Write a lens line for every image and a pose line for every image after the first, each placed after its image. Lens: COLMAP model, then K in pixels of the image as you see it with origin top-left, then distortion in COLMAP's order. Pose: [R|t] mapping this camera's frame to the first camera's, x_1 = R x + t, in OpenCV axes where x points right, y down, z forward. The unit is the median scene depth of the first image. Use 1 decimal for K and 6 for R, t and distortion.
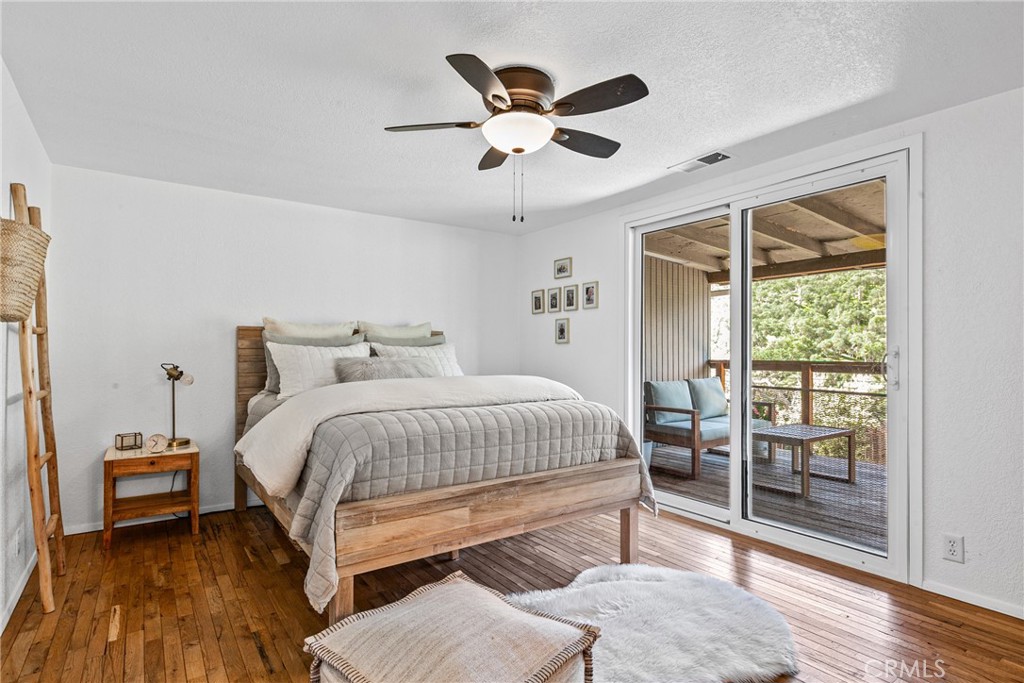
lens RADIAL K [[518.5, 0, 512.0], [0, 518.5, 341.5], [0, 0, 1]] dist [-0.000640, 0.000017]
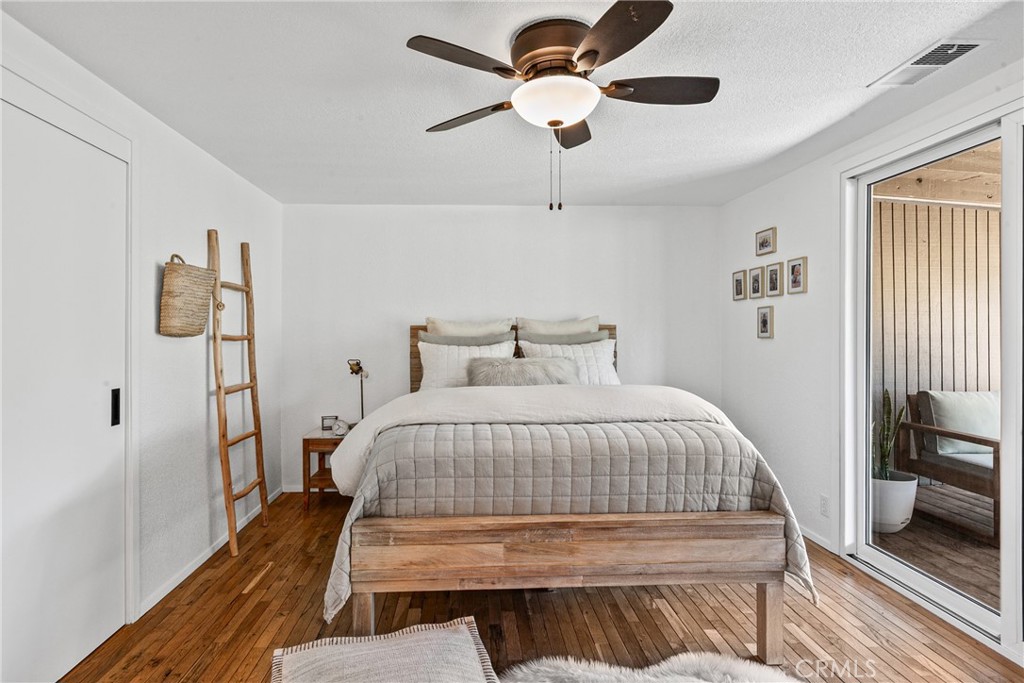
lens RADIAL K [[528.2, 0, 505.1], [0, 528.2, 326.2], [0, 0, 1]] dist [-0.000356, -0.000433]
pose [[0.845870, -0.008149, -0.533327, 0.335750], [0.014568, 0.999863, 0.007827, -0.047100], [0.533190, -0.014390, 0.845873, 0.211767]]
